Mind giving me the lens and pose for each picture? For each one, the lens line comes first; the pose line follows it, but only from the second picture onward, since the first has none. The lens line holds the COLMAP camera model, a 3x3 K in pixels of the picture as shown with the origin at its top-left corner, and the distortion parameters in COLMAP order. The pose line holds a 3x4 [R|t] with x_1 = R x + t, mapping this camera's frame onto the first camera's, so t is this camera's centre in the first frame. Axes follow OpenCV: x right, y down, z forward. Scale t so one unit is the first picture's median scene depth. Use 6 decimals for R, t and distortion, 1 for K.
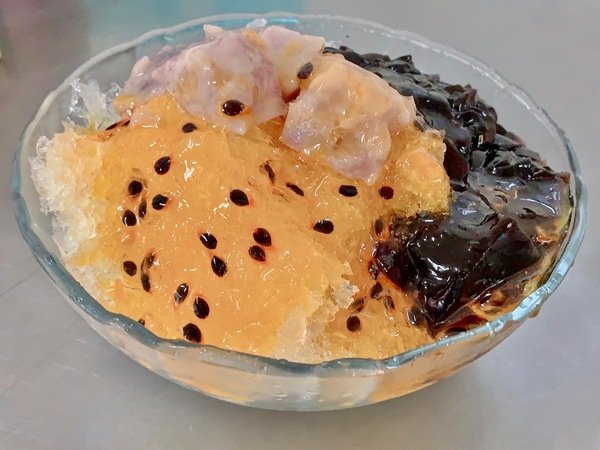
lens RADIAL K [[699.4, 0, 300.0], [0, 699.4, 225.0], [0, 0, 1]] dist [0.005180, 0.005817]
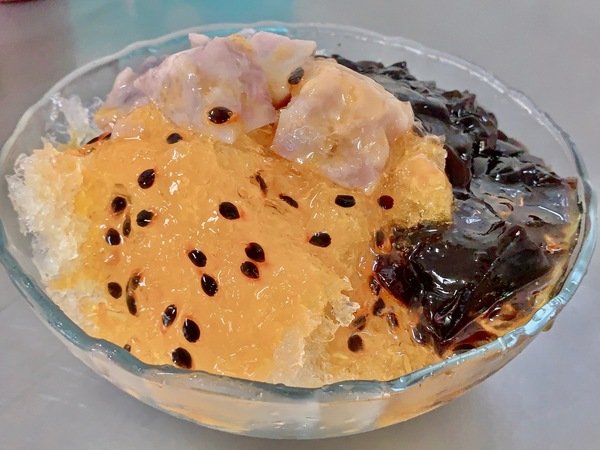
lens RADIAL K [[672.6, 0, 300.0], [0, 672.6, 225.0], [0, 0, 1]] dist [-0.006619, -0.017842]
pose [[0.999622, -0.026984, 0.005248, 0.002562], [0.027190, 0.998655, -0.044158, 0.021201], [-0.004050, 0.044284, 0.999011, 0.098460]]
